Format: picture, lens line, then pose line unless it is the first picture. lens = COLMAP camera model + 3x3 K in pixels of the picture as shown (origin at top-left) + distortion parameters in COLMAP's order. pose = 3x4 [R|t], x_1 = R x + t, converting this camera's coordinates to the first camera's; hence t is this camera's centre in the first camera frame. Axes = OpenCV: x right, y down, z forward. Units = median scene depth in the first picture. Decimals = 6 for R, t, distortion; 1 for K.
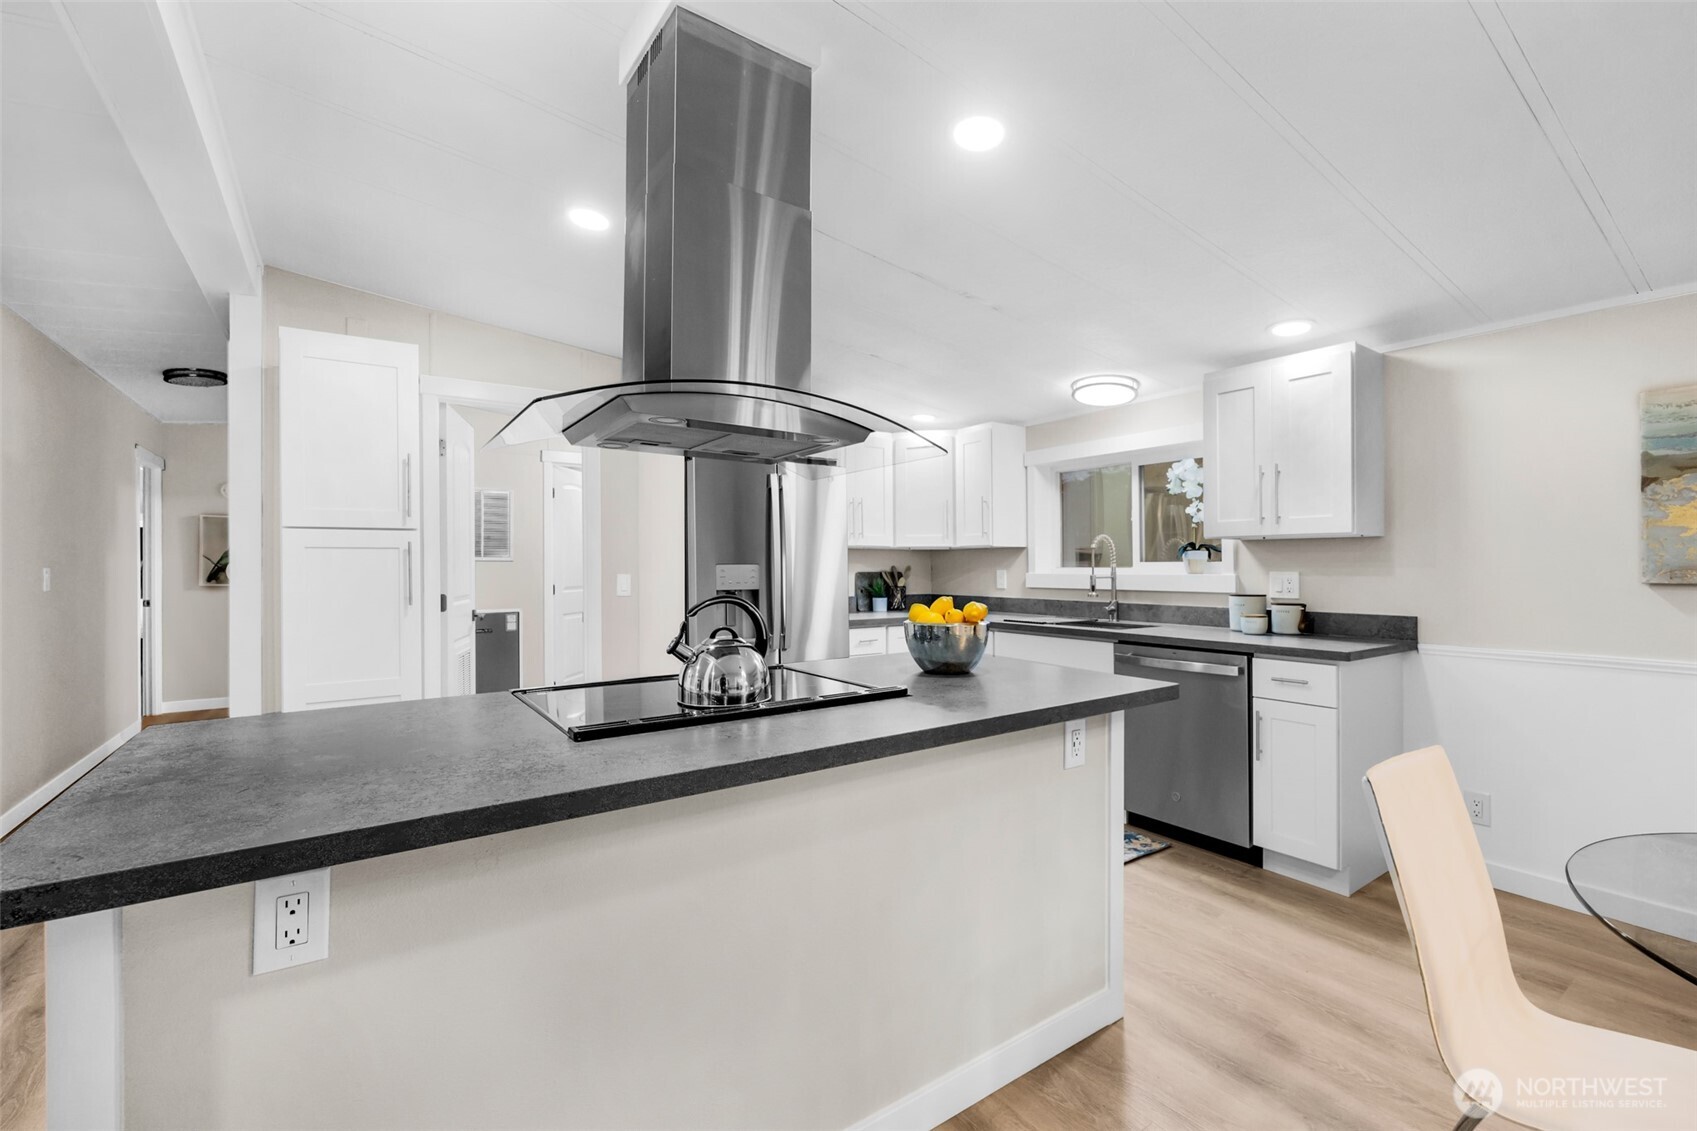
lens RADIAL K [[736.5, 0, 899.4], [0, 736.5, 563.2], [0, 0, 1]] dist [0.000059, -0.000129]
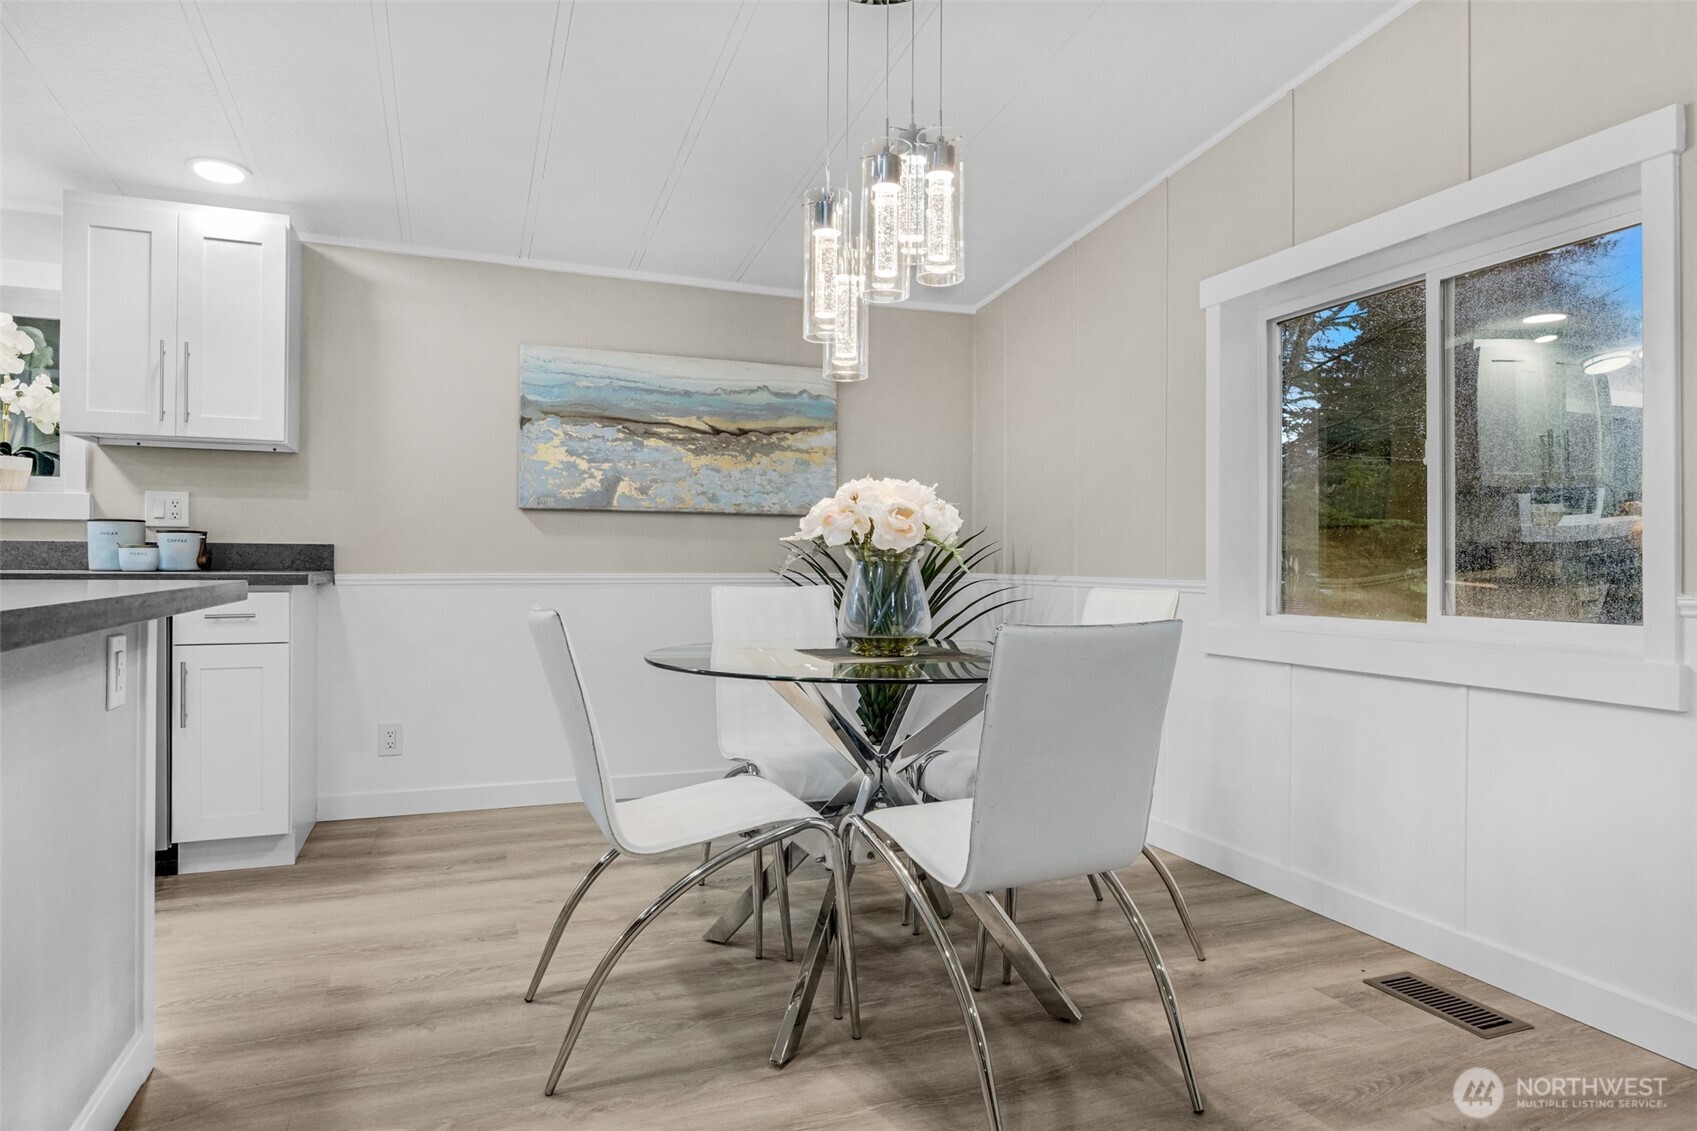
lens RADIAL K [[965.1, 0, 804.3], [0, 965.1, 556.8], [0, 0, 1]] dist [0.005685, -0.000048]
pose [[0.298153, 0.006518, 0.954496, -0.262294], [-0.007394, 0.999962, -0.004519, 0.090303], [-0.954490, -0.005710, 0.298190, 0.096242]]
